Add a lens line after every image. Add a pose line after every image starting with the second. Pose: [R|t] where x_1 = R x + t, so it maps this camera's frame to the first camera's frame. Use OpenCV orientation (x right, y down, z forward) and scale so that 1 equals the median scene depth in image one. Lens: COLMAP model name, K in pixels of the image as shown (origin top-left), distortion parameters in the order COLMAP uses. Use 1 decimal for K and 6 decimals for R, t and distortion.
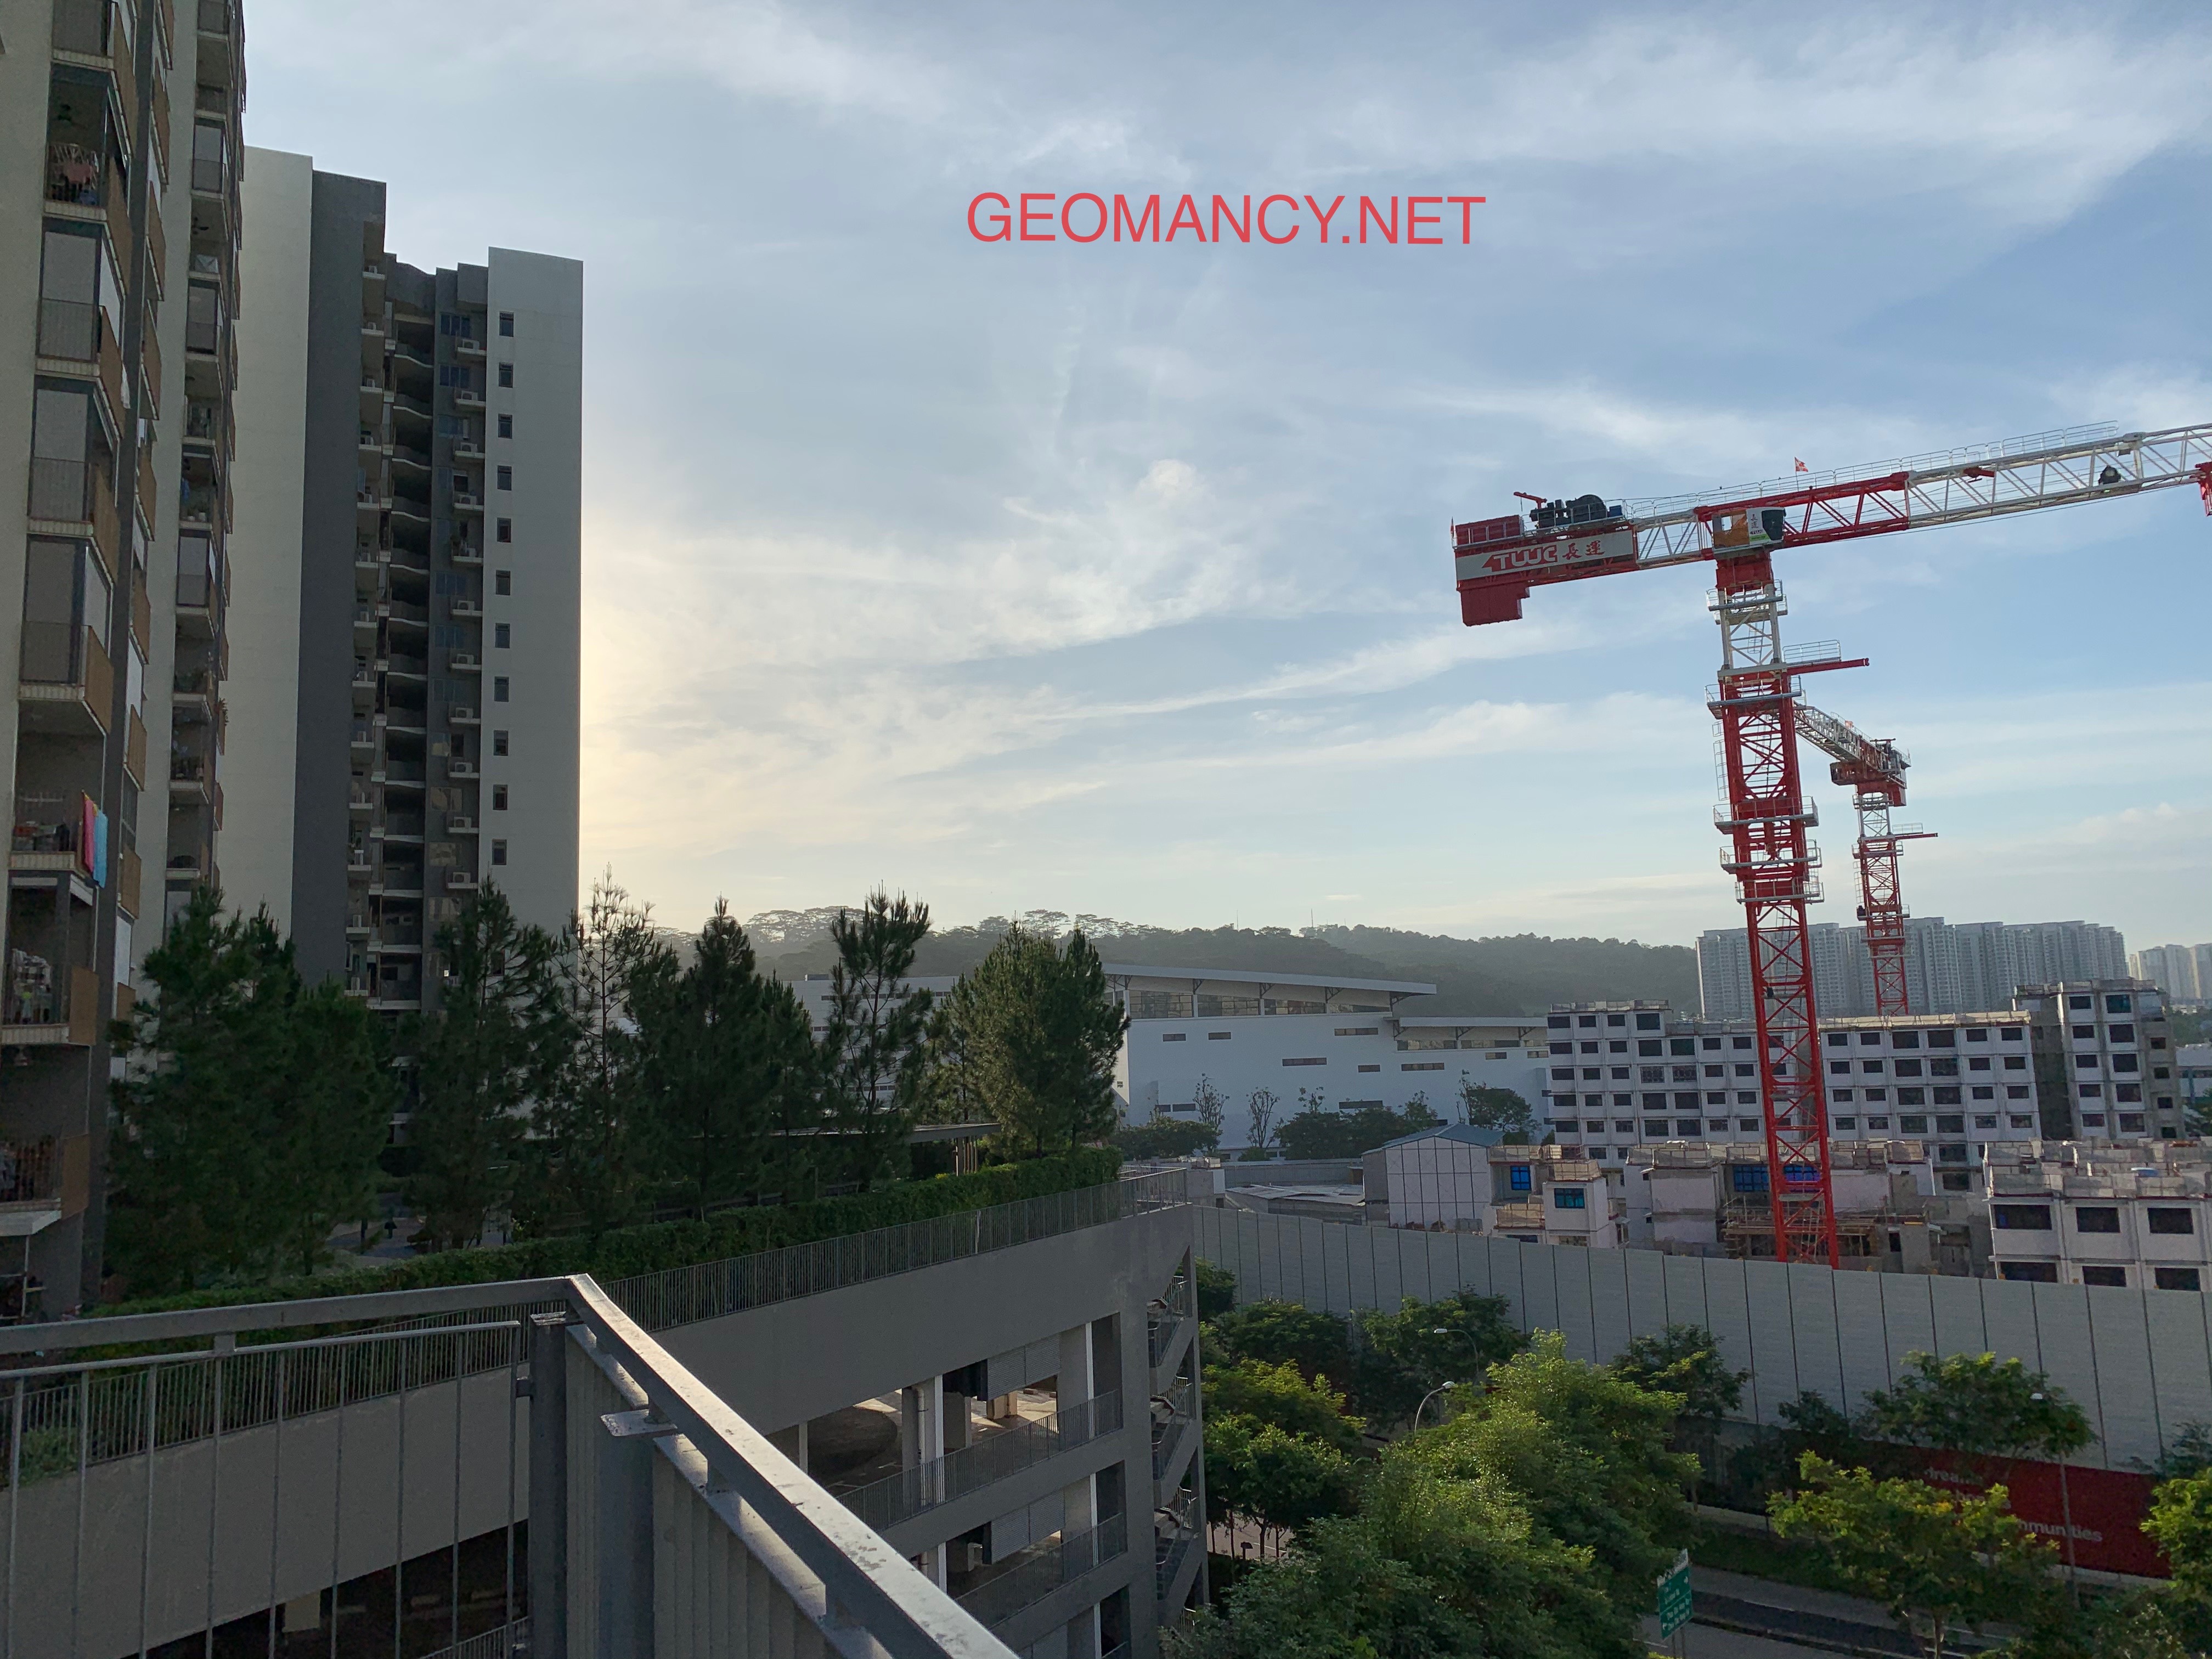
lens RADIAL K [[1700.6, 0, 1110.9], [0, 1700.6, 818.6], [0, 0, 1]] dist [0.008900, -0.002243]
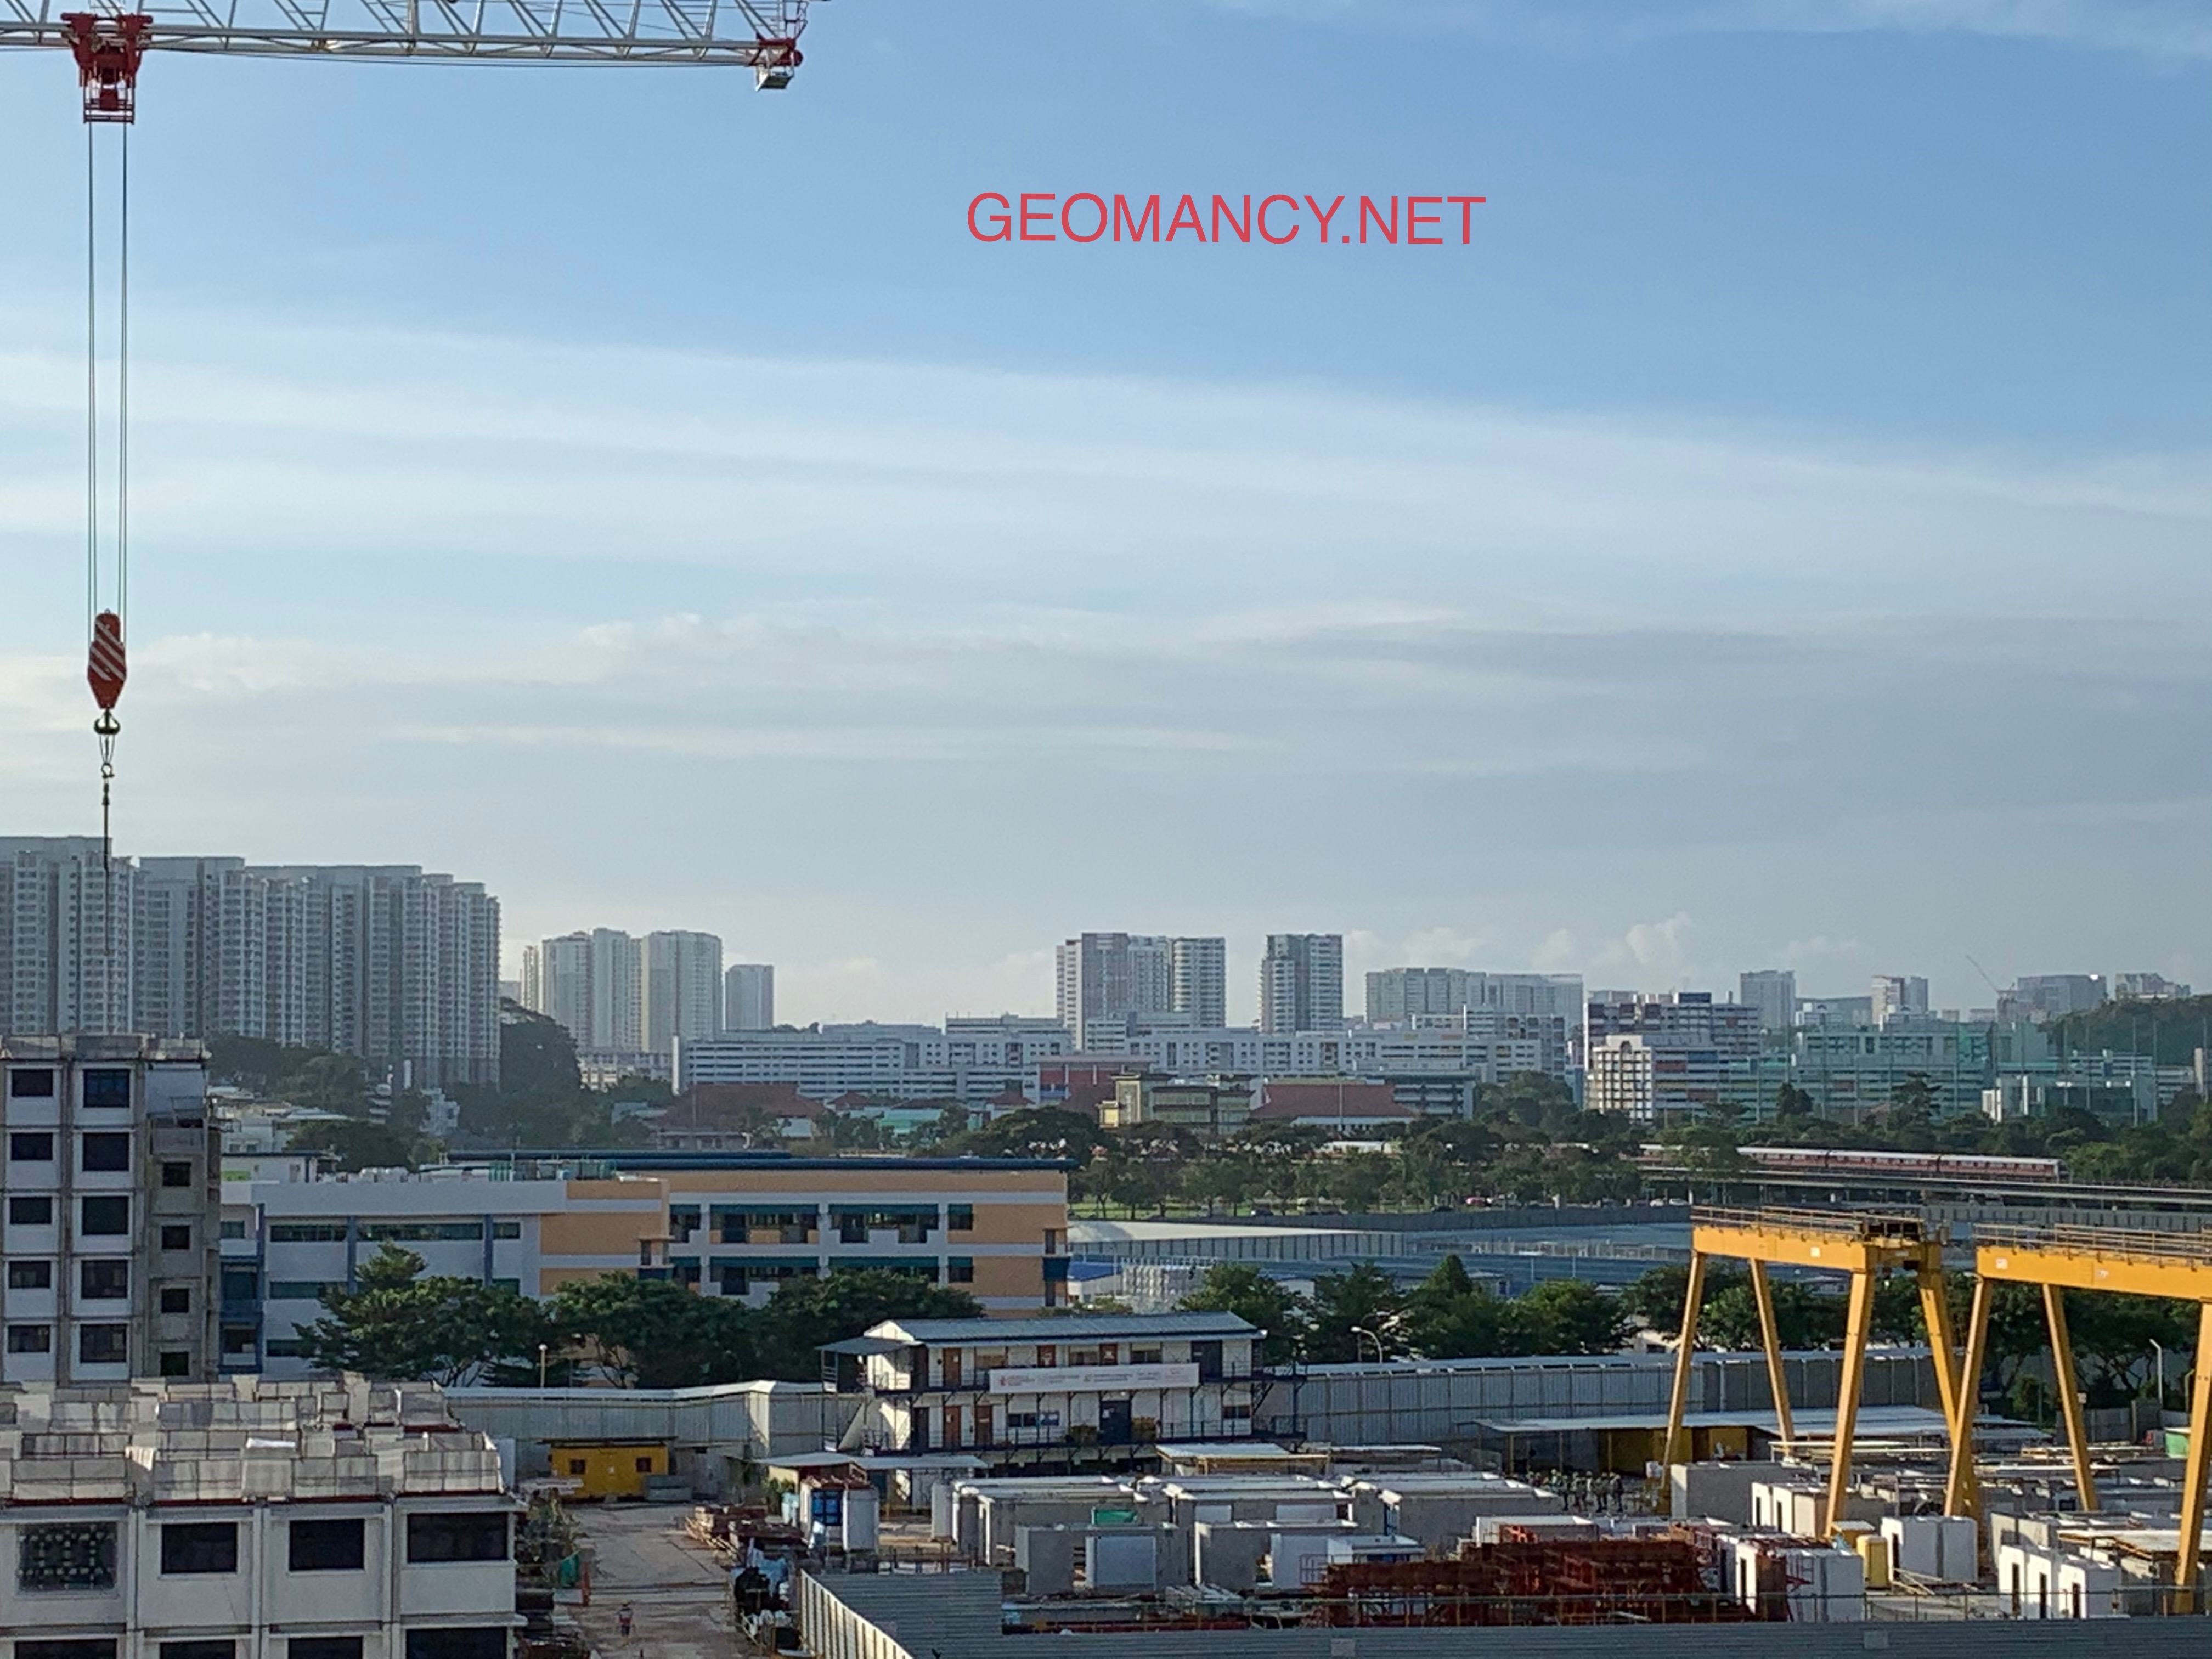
lens RADIAL K [[4507.0, 0, 1008.8], [0, 4507.0, 862.5], [0, 0, 1]] dist [0.239416, -0.655291]
pose [[0.802703, 0.062054, 0.593142, 0.054105], [-0.106497, 0.993501, 0.040183, -0.026837], [-0.586794, -0.095423, 0.804094, -0.122979]]
